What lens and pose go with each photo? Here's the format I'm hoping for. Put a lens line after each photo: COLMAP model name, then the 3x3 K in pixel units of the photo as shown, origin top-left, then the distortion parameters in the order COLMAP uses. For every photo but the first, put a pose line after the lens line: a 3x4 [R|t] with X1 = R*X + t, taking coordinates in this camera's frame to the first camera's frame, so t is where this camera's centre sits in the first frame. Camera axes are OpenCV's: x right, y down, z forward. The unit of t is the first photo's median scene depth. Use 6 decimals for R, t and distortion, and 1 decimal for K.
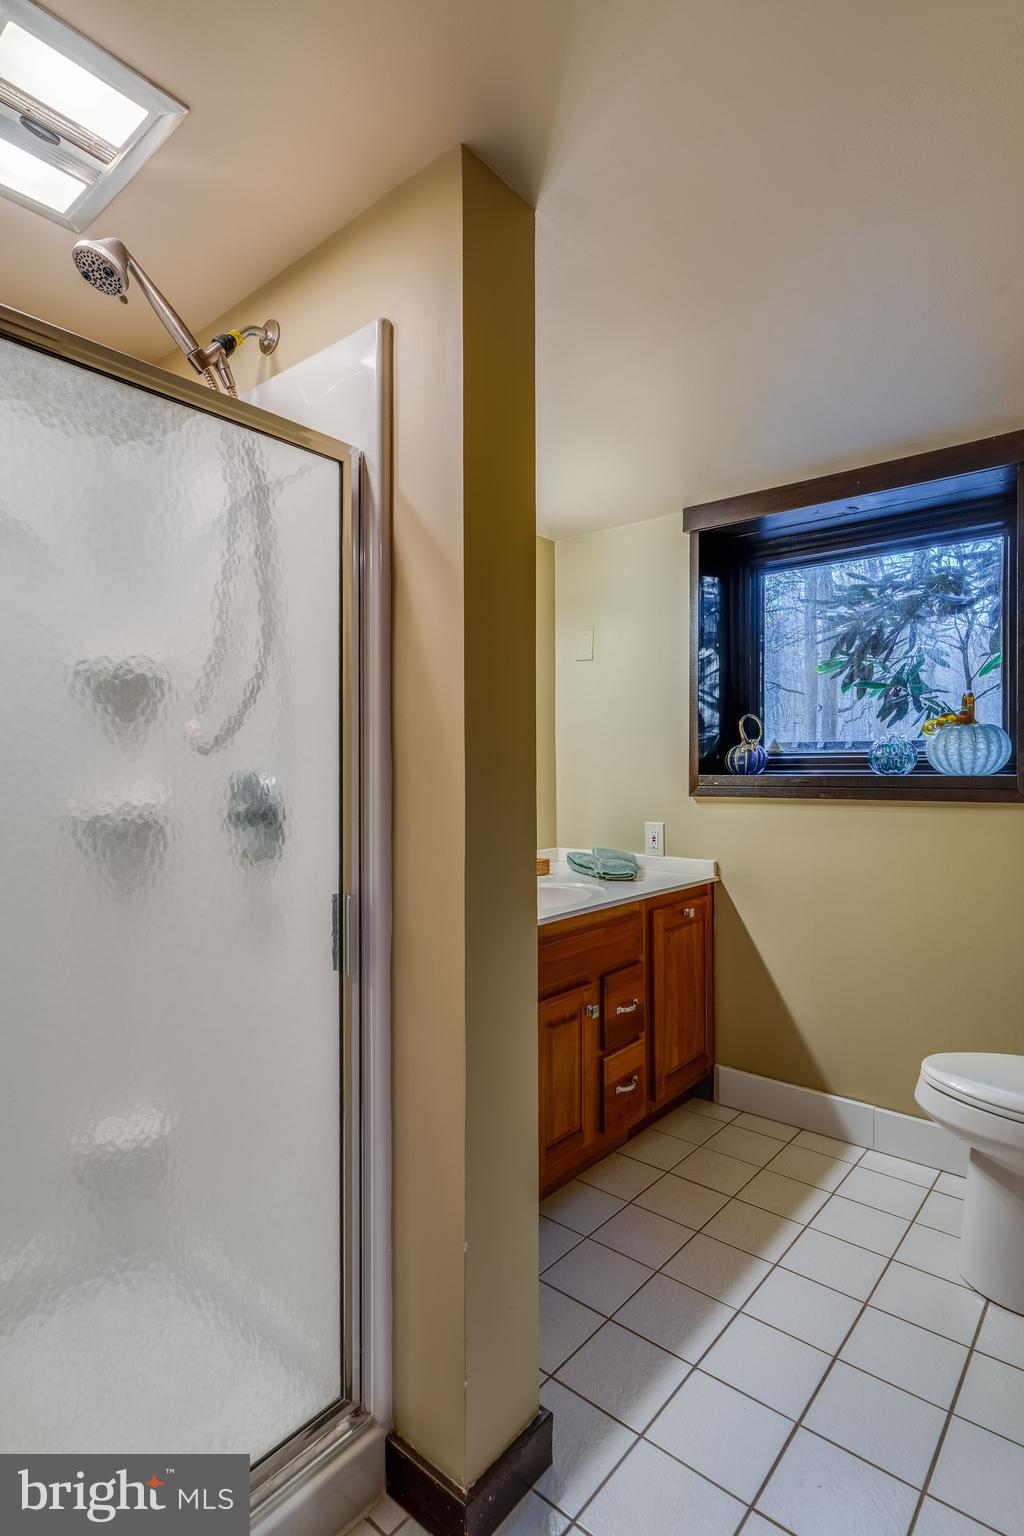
lens RADIAL K [[779.2, 0, 512.0], [0, 779.2, 768.0], [0, 0, 1]] dist [0.000204, 0.000002]
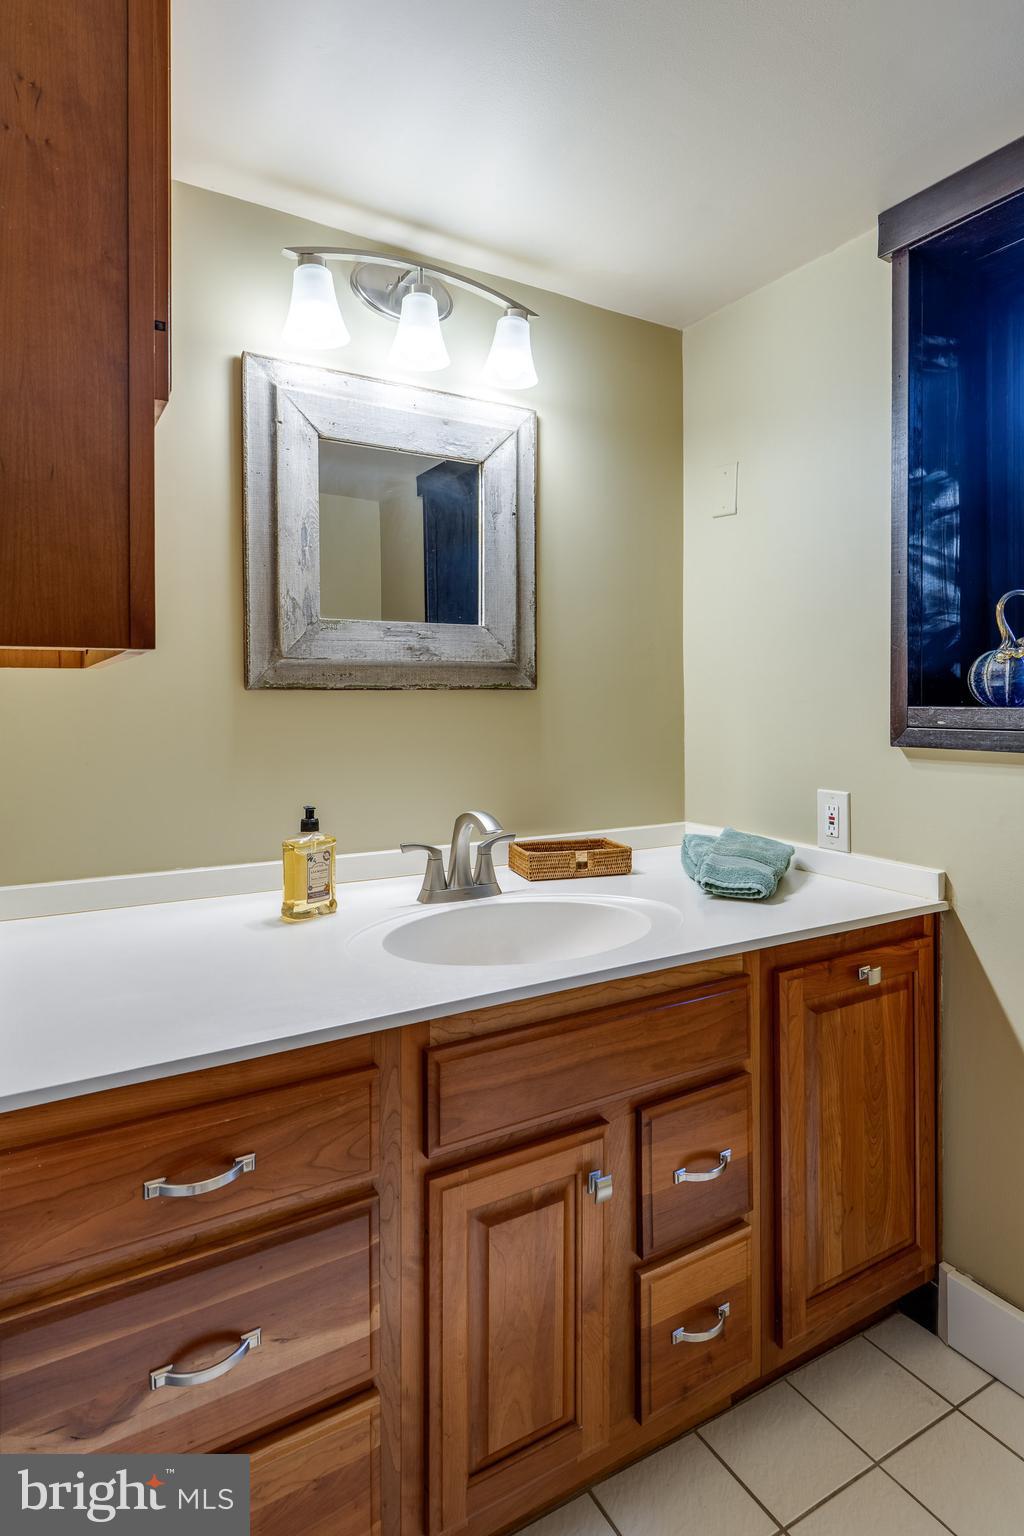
lens RADIAL K [[844.1, 0, 515.4], [0, 844.1, 685.8], [0, 0, 1]] dist [-0.001666, -0.000221]
pose [[0.943243, 0.000028, -0.332105, 0.183161], [-0.002816, 0.999965, -0.007914, 0.000146], [0.332093, 0.008400, 0.943209, 0.379919]]
